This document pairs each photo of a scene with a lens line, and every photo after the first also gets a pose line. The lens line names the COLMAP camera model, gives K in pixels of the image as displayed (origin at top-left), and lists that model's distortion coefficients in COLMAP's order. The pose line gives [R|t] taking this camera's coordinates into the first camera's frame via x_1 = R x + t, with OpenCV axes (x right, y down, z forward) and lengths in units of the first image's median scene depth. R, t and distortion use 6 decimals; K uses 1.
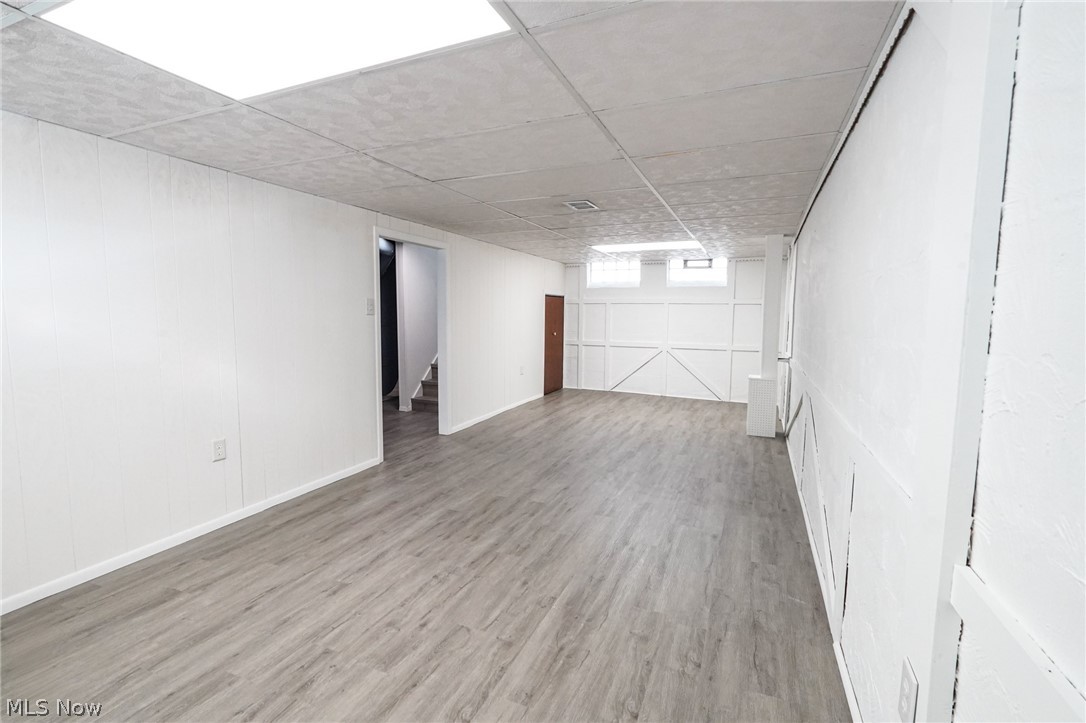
lens RADIAL K [[484.0, 0, 549.9], [0, 484.0, 359.3], [0, 0, 1]] dist [-0.019152, 0.008382]
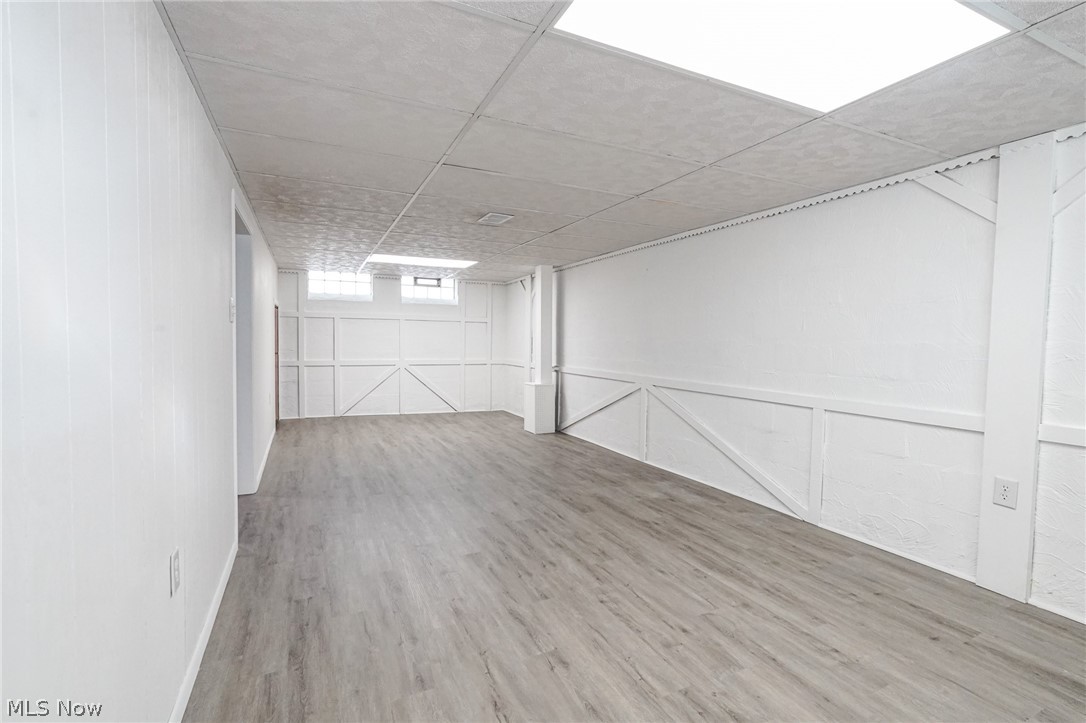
lens RADIAL K [[484.0, 0, 549.9], [0, 484.0, 359.3], [0, 0, 1]] dist [-0.019152, 0.008382]
pose [[0.674527, -0.032088, 0.737553, -0.795608], [0.062328, 0.997963, -0.013584, -0.008666], [-0.735615, 0.055133, 0.675153, 0.341107]]
